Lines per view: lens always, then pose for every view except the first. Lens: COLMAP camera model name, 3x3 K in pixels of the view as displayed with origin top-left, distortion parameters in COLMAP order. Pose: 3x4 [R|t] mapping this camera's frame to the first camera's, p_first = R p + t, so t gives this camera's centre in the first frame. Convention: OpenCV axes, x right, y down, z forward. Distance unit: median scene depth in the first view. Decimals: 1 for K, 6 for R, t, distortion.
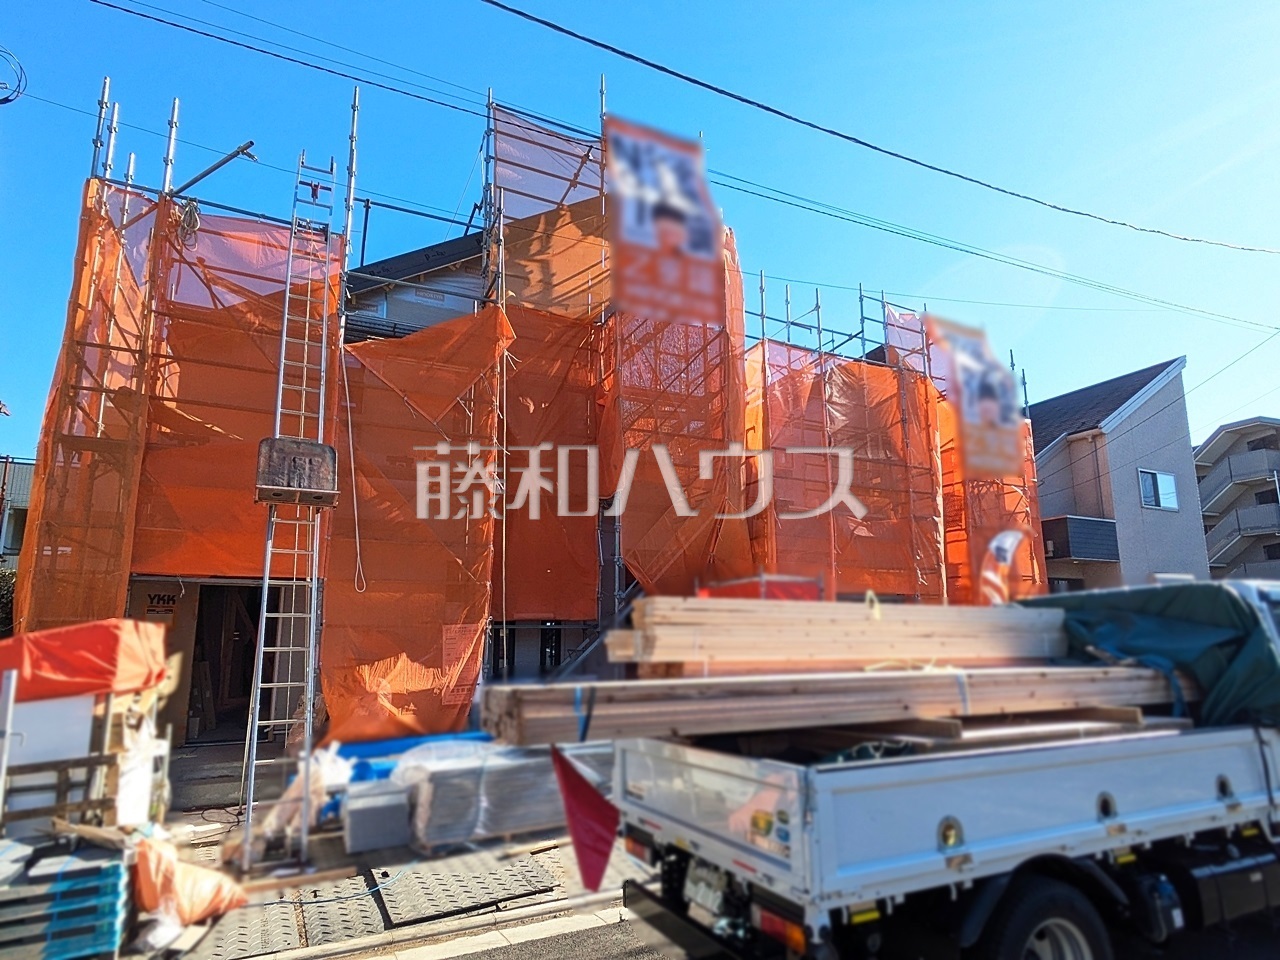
lens RADIAL K [[695.5, 0, 649.0], [0, 695.5, 512.9], [0, 0, 1]] dist [0.002697, 0.000178]
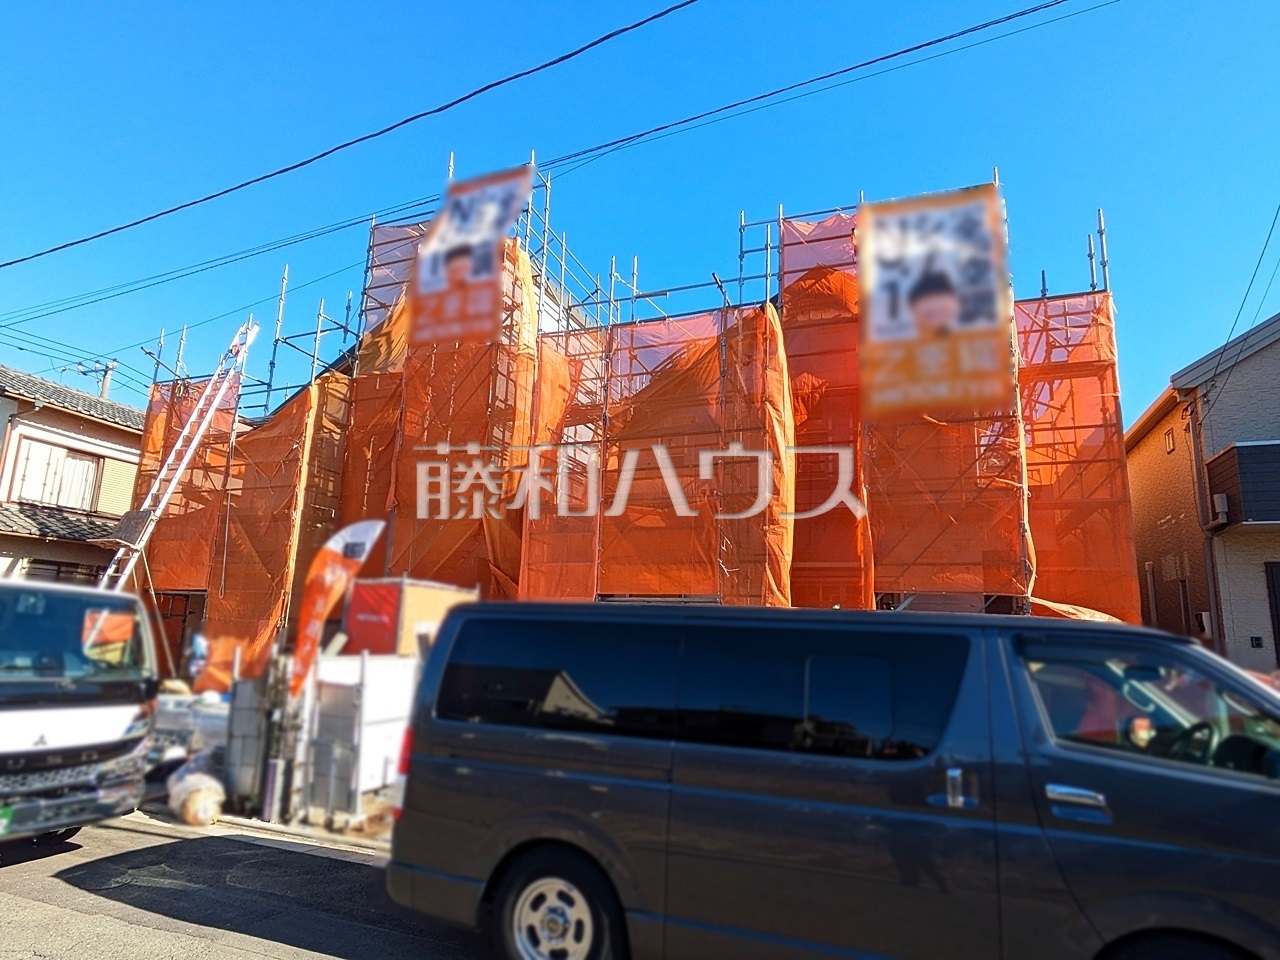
lens RADIAL K [[695.5, 0, 649.0], [0, 695.5, 512.9], [0, 0, 1]] dist [0.002697, 0.000178]
pose [[0.677778, -0.103667, -0.727922, 1.007644], [0.089011, 0.994298, -0.058723, 0.070976], [0.729859, -0.024992, 0.683141, 0.467036]]
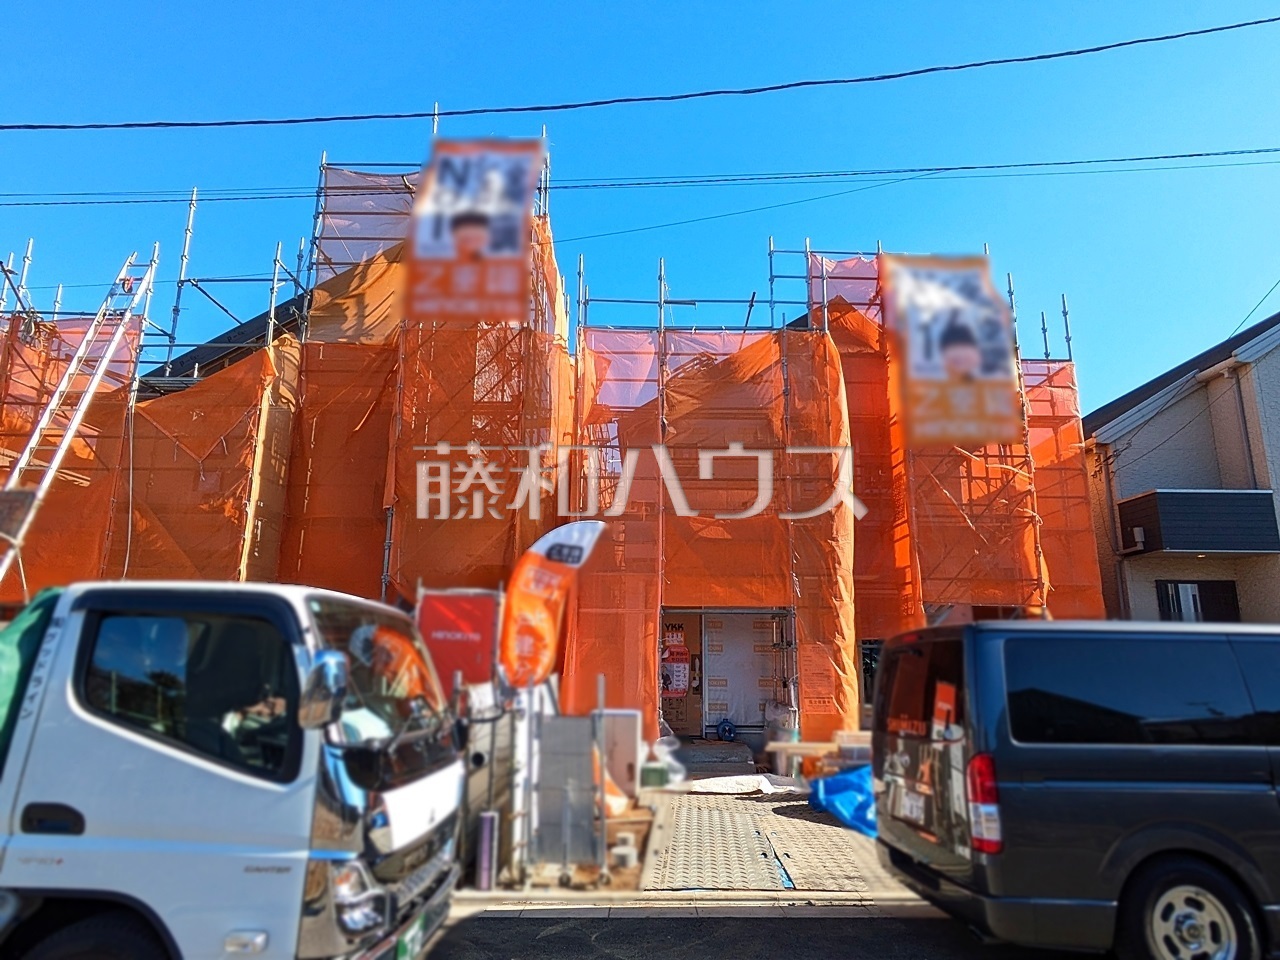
lens RADIAL K [[694.5, 0, 647.0], [0, 694.5, 511.3], [0, 0, 1]] dist [-0.004577, -0.000692]
pose [[0.900806, -0.074882, -0.427716, 0.649127], [0.062254, 0.997114, -0.043456, 0.034878], [0.429735, 0.012518, 0.902868, 0.237794]]
